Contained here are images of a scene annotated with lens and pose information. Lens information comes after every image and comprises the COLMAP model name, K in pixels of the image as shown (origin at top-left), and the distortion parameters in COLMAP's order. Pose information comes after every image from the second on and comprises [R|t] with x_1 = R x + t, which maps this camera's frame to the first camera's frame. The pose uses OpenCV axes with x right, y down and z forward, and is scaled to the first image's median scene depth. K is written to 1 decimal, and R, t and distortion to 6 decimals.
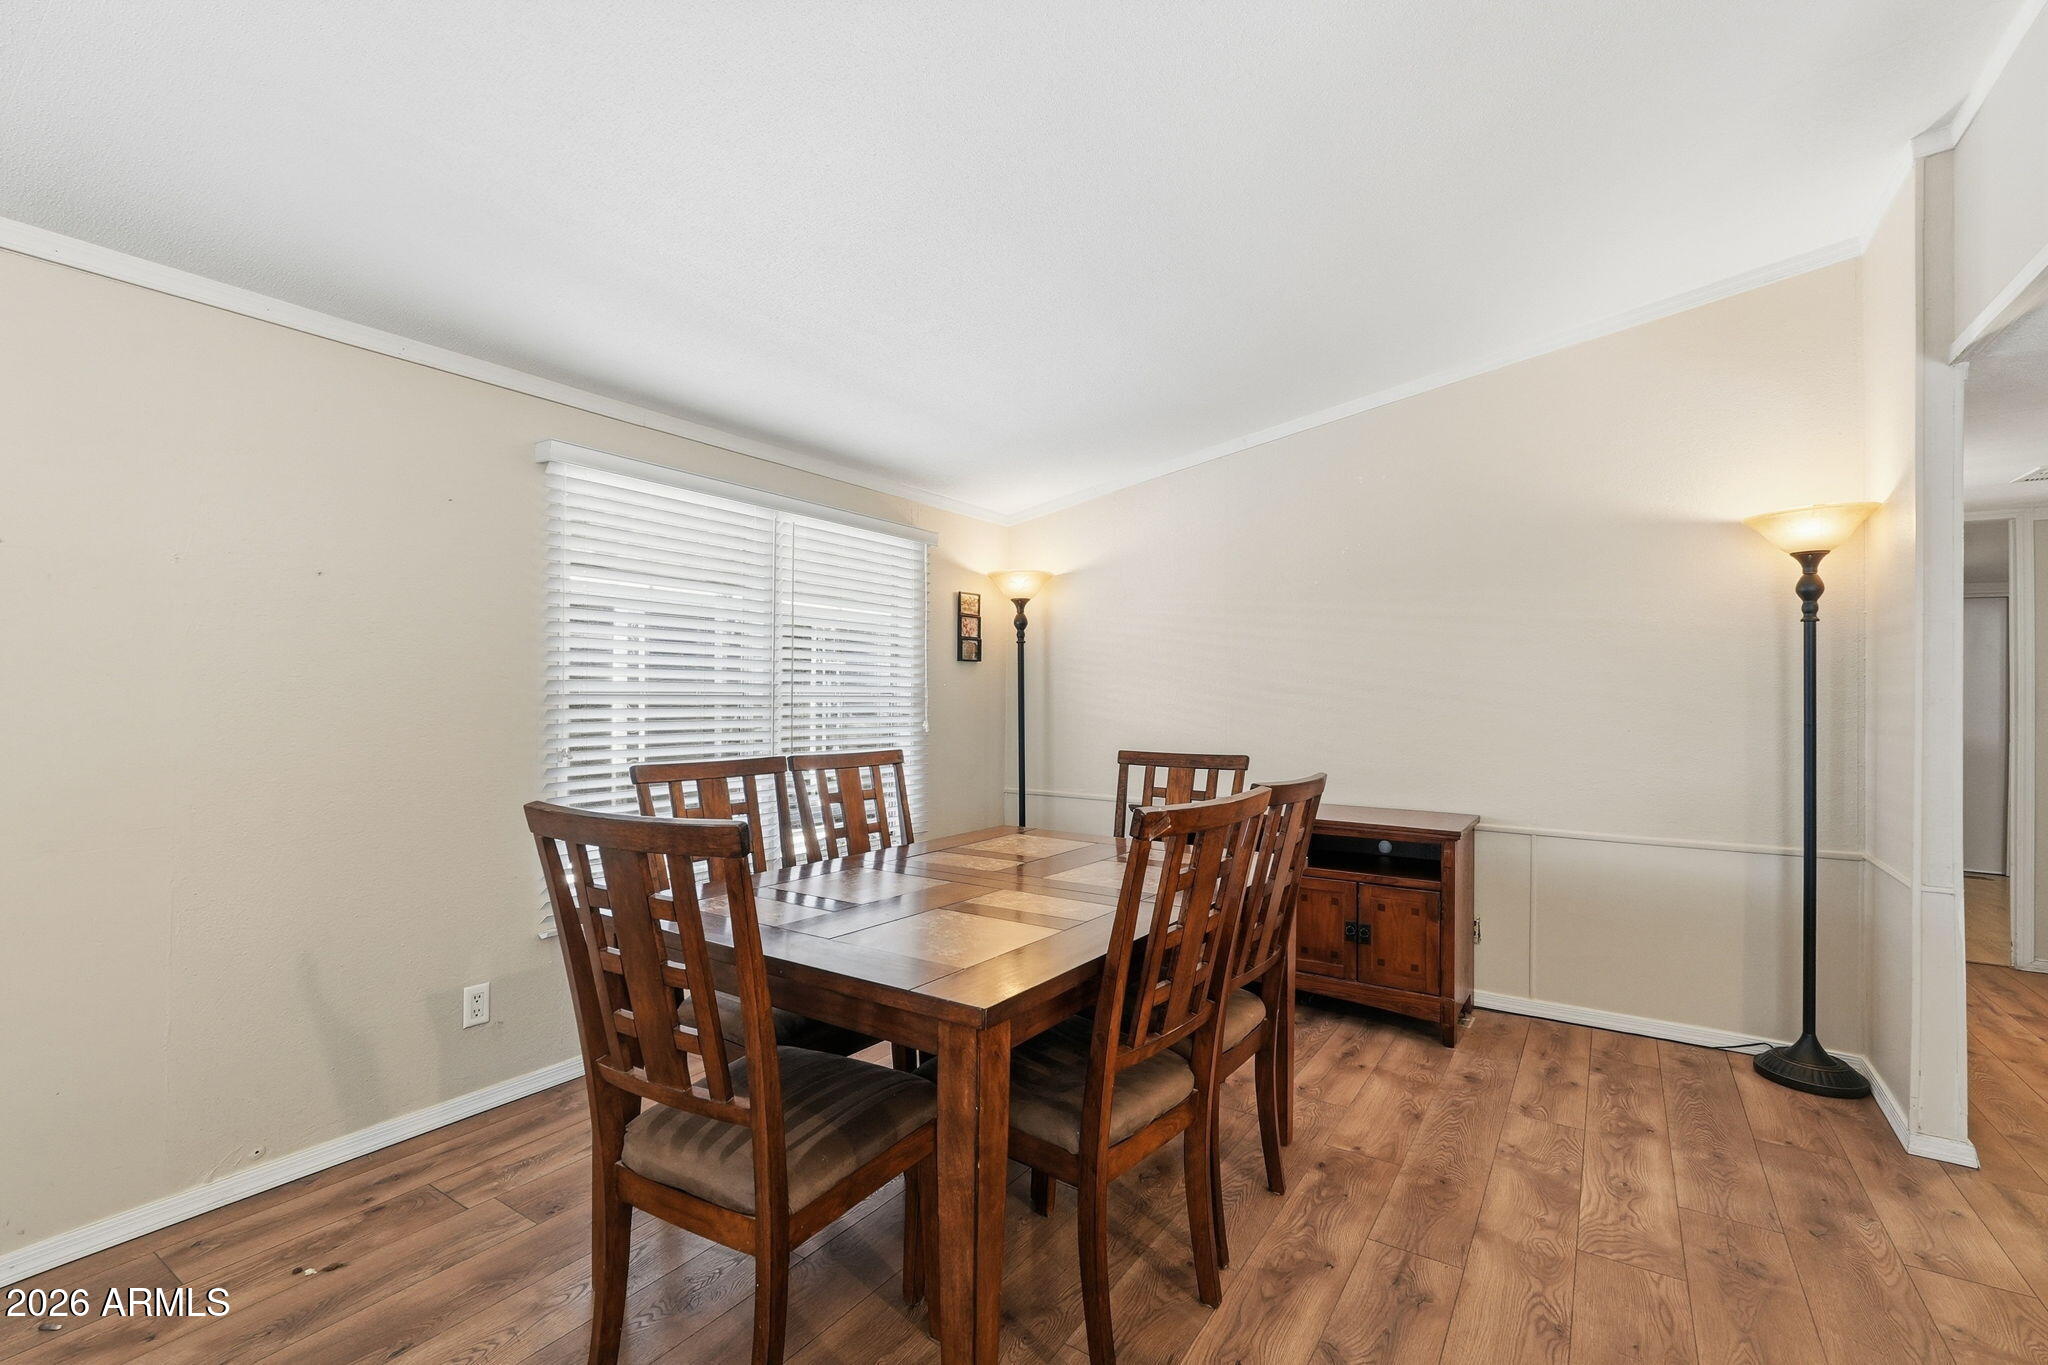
lens RADIAL K [[900.7, 0, 1028.0], [0, 900.7, 680.2], [0, 0, 1]] dist [-0.010021, 0.002453]
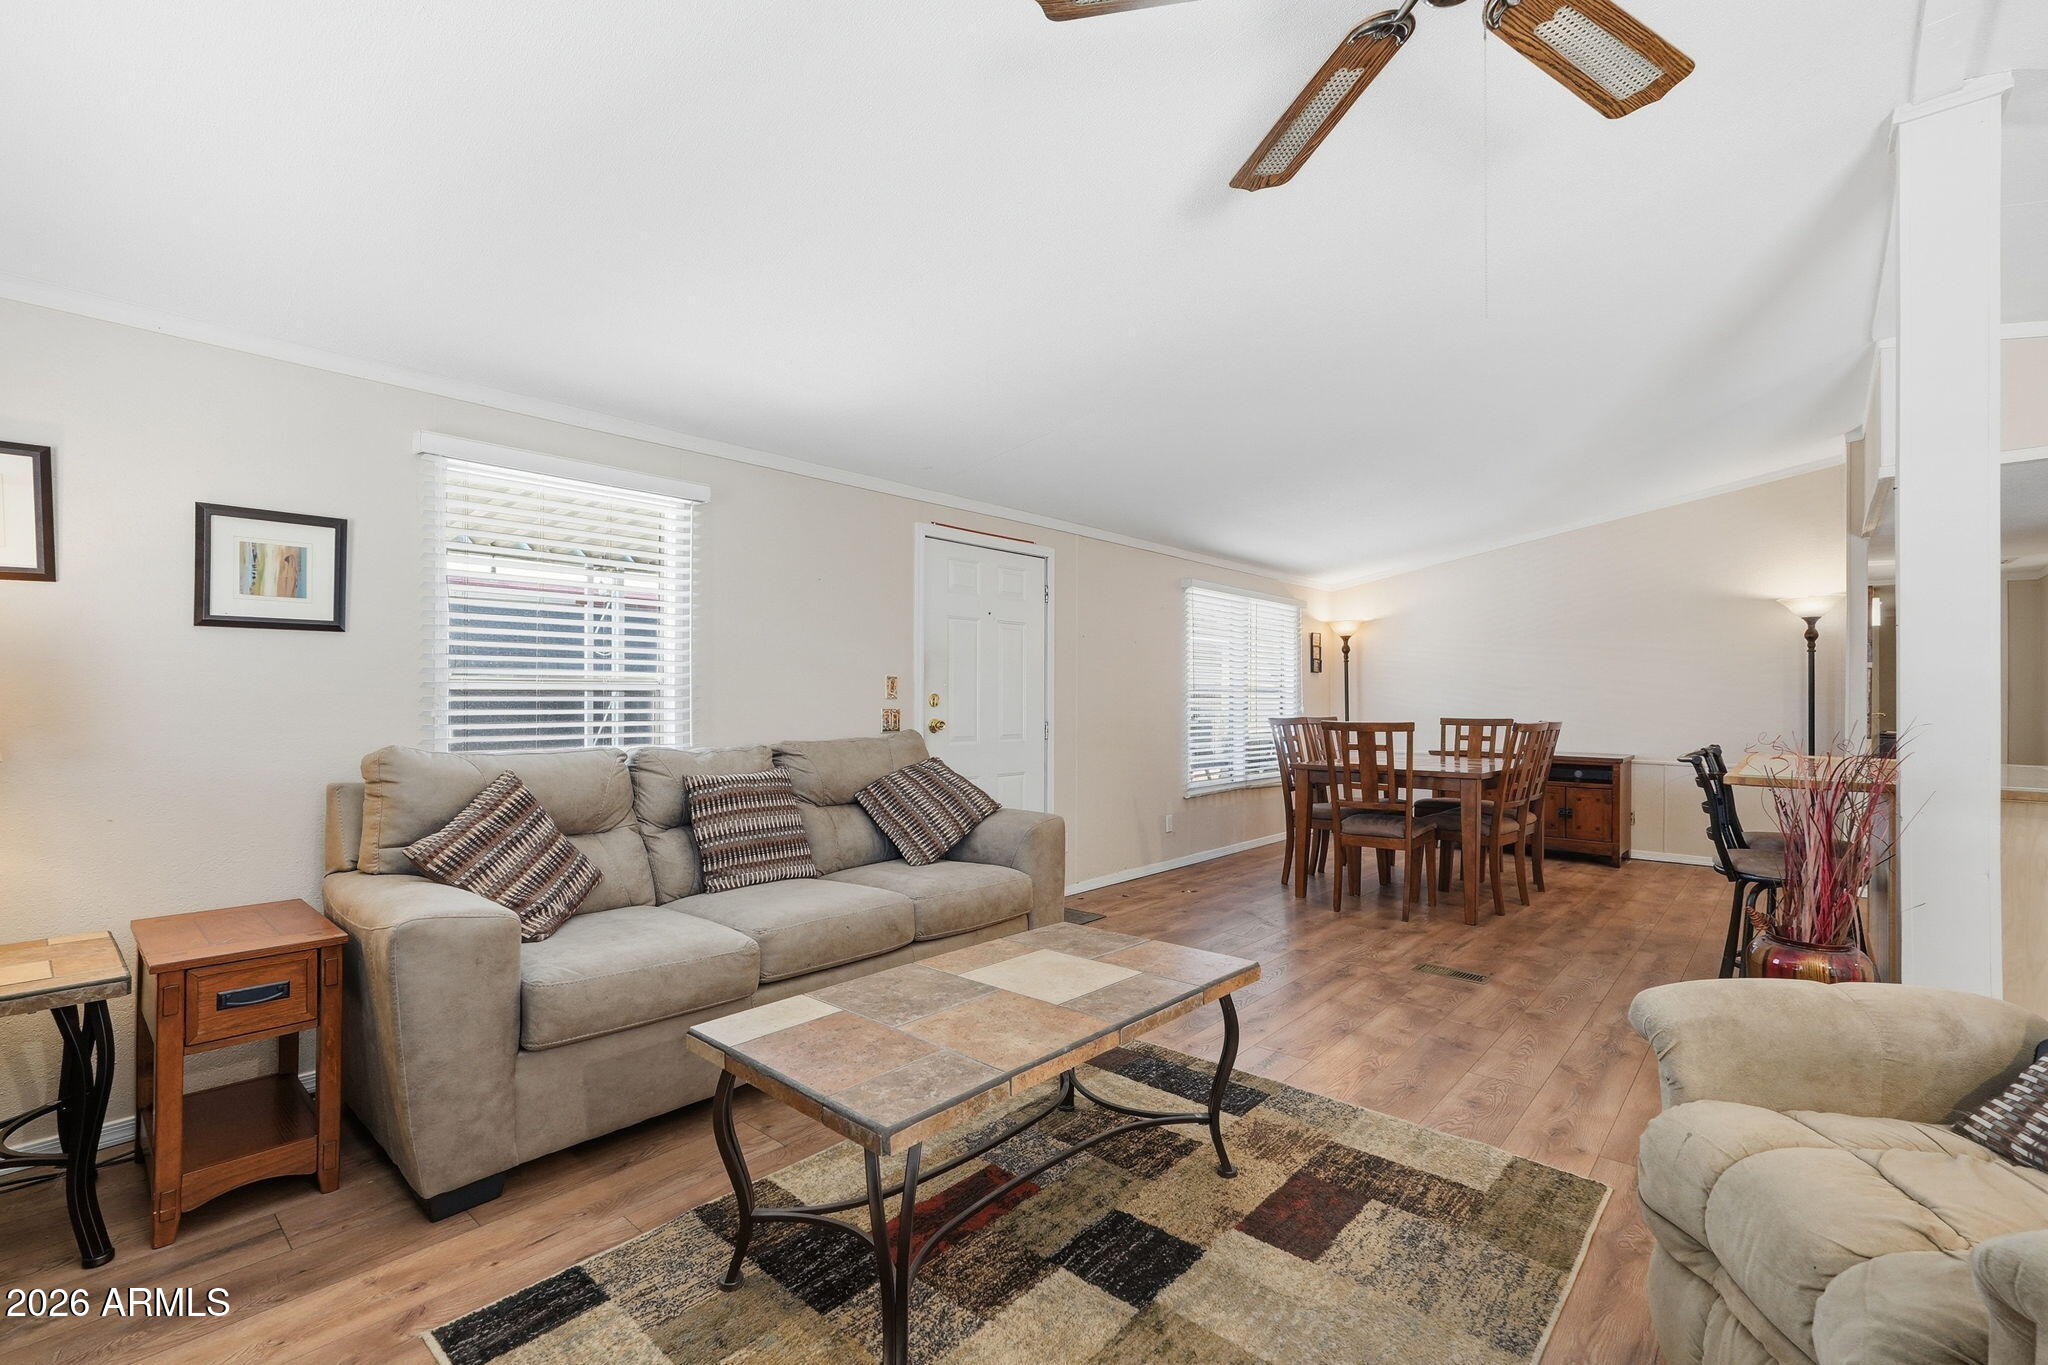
lens RADIAL K [[900.7, 0, 1026.4], [0, 900.7, 693.3], [0, 0, 1]] dist [-0.010021, 0.002453]
pose [[0.990106, -0.005922, -0.140199, -0.539551], [0.007562, 0.999909, 0.011164, -0.007014], [0.140120, -0.012114, 0.990060, -1.134814]]
